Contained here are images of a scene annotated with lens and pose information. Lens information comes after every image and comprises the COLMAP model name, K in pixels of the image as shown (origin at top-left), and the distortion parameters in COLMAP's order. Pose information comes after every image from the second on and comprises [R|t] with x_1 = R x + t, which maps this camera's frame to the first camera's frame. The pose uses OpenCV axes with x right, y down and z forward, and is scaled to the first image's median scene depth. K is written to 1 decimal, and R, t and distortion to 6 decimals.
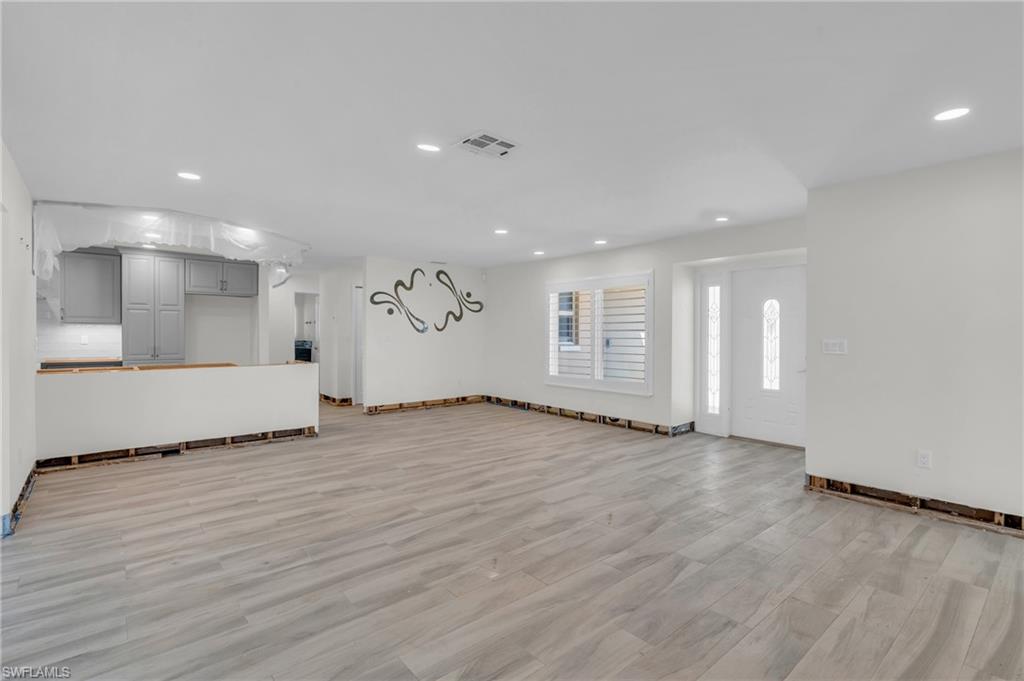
lens RADIAL K [[480.4, 0, 508.1], [0, 480.4, 342.1], [0, 0, 1]] dist [-0.005311, 0.003708]
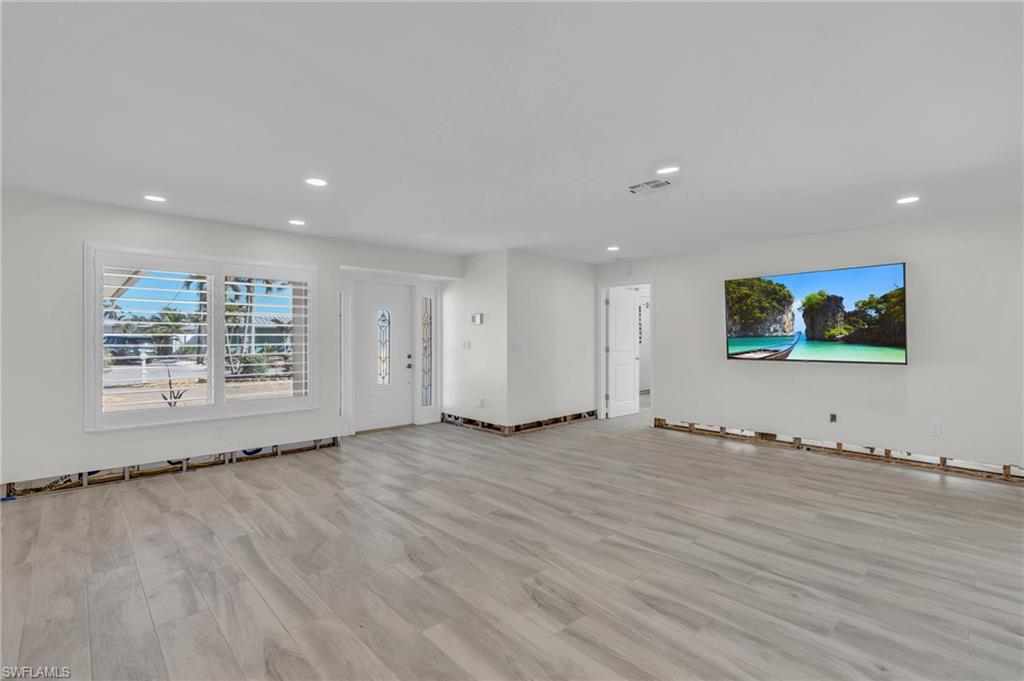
lens RADIAL K [[469.5, 0, 516.0], [0, 469.5, 334.2], [0, 0, 1]] dist [-0.009316, 0.004684]
pose [[-0.079829, 0.007795, 0.996778, -0.993285], [0.016229, 0.999847, -0.006519, -0.019383], [-0.996676, 0.015656, -0.079943, 1.176602]]
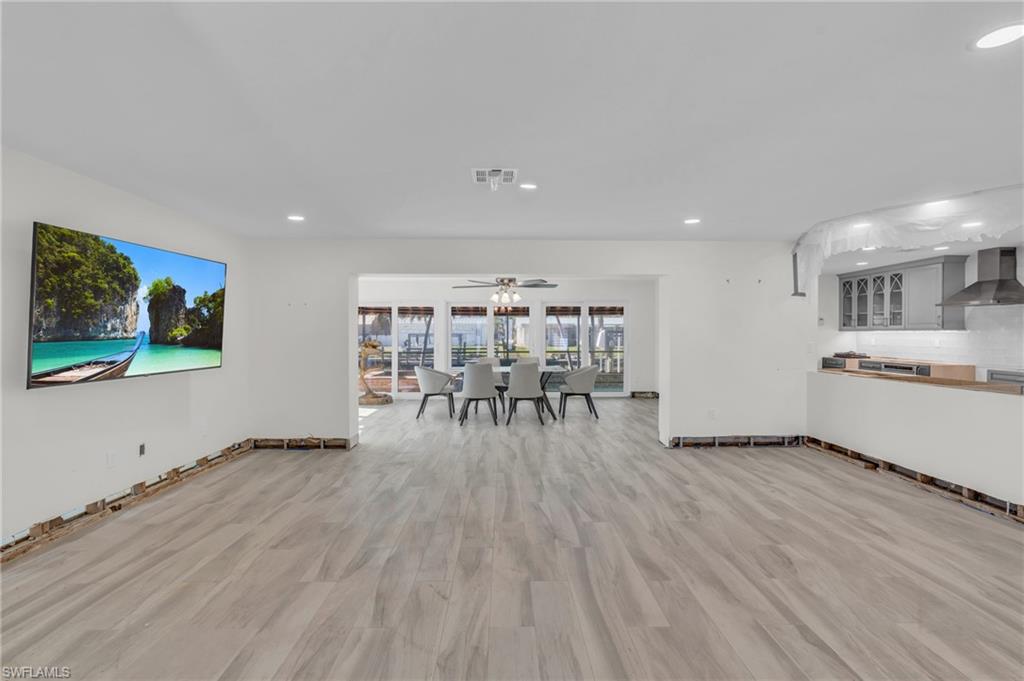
lens RADIAL K [[480.4, 0, 512.5], [0, 480.4, 336.2], [0, 0, 1]] dist [-0.005311, 0.003708]
pose [[-0.621012, 0.000940, -0.783800, 0.664355], [-0.015702, 0.999784, 0.013640, -0.038781], [0.783644, 0.020778, -0.620863, 1.414721]]
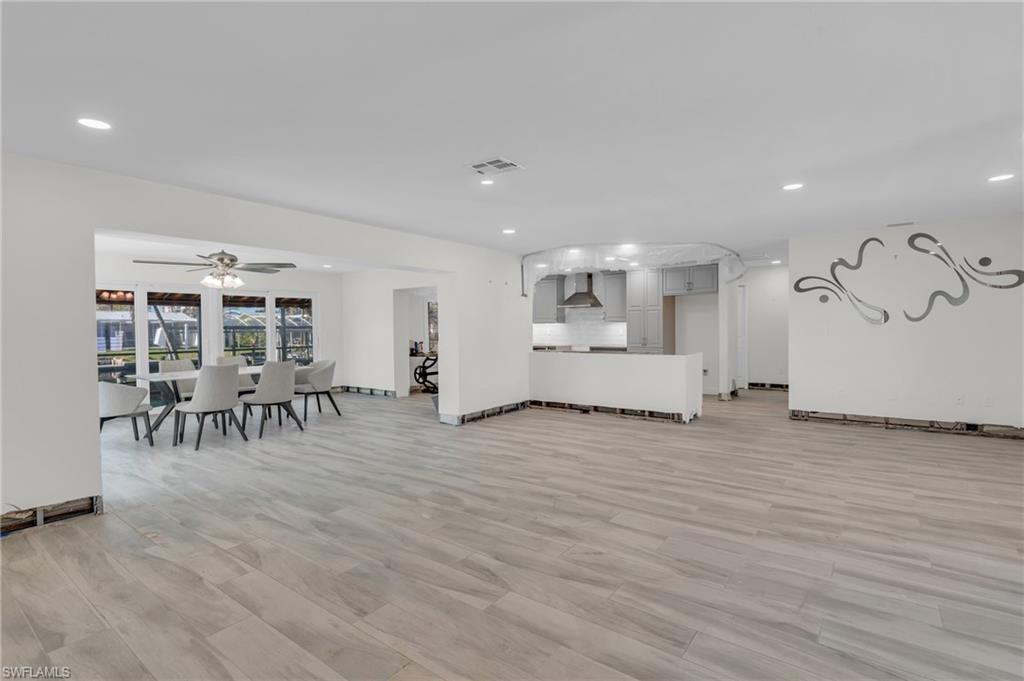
lens RADIAL K [[480.4, 0, 514.1], [0, 480.4, 334.7], [0, 0, 1]] dist [-0.005311, 0.003708]
pose [[0.233940, 0.006957, -0.972226, 0.893542], [-0.006248, 0.999965, 0.005652, -0.007823], [0.972231, 0.004752, 0.233975, 0.627115]]
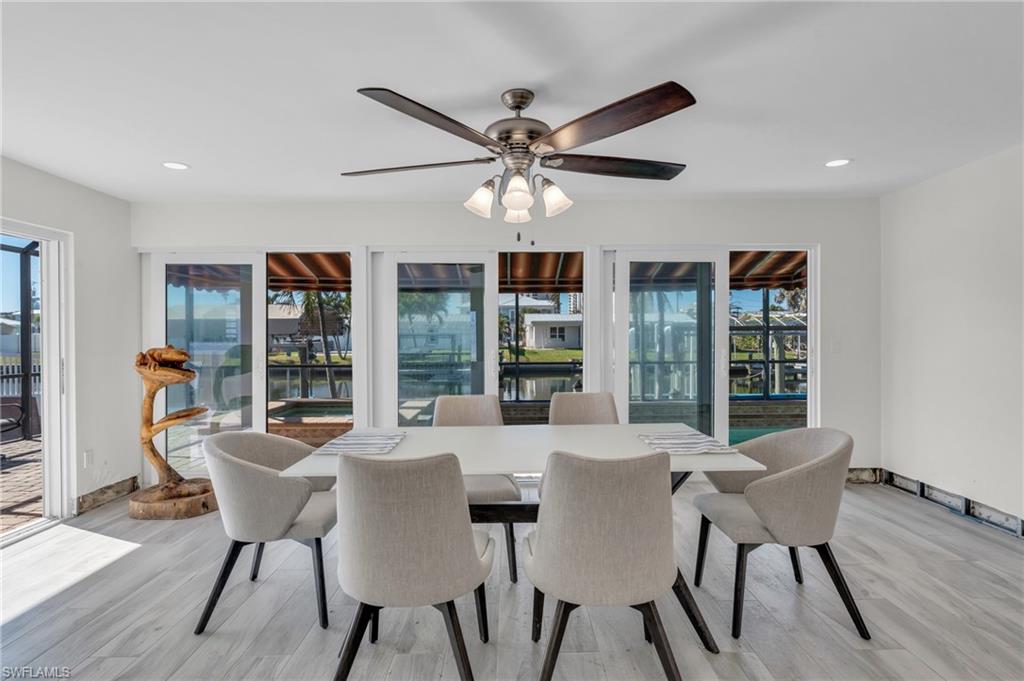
lens RADIAL K [[467.7, 0, 509.0], [0, 467.7, 341.1], [0, 0, 1]] dist [-0.007204, -0.000651]
pose [[-0.635587, 0.018061, -0.771818, -0.585376], [0.002941, 0.999776, 0.020973, -0.006083], [0.772024, 0.011060, -0.635497, 0.377929]]
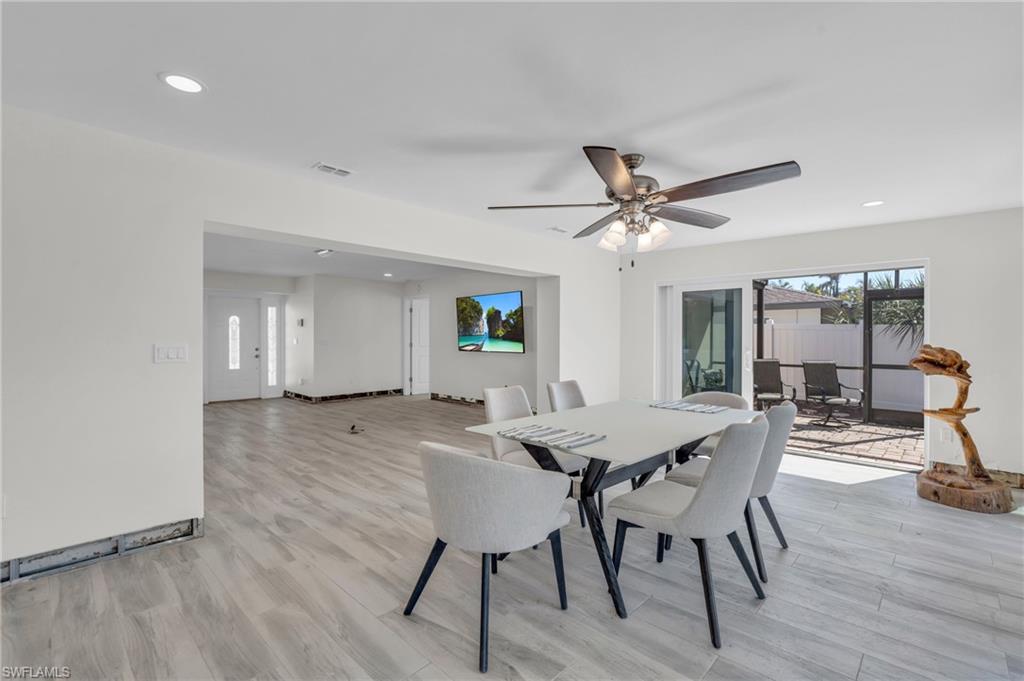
lens RADIAL K [[480.4, 0, 509.5], [0, 480.4, 336.5], [0, 0, 1]] dist [-0.005311, 0.003708]
pose [[-0.097428, -0.005577, 0.995227, -1.889430], [0.016275, 0.999842, 0.007196, -0.018366], [-0.995109, 0.016898, -0.097322, 0.309393]]
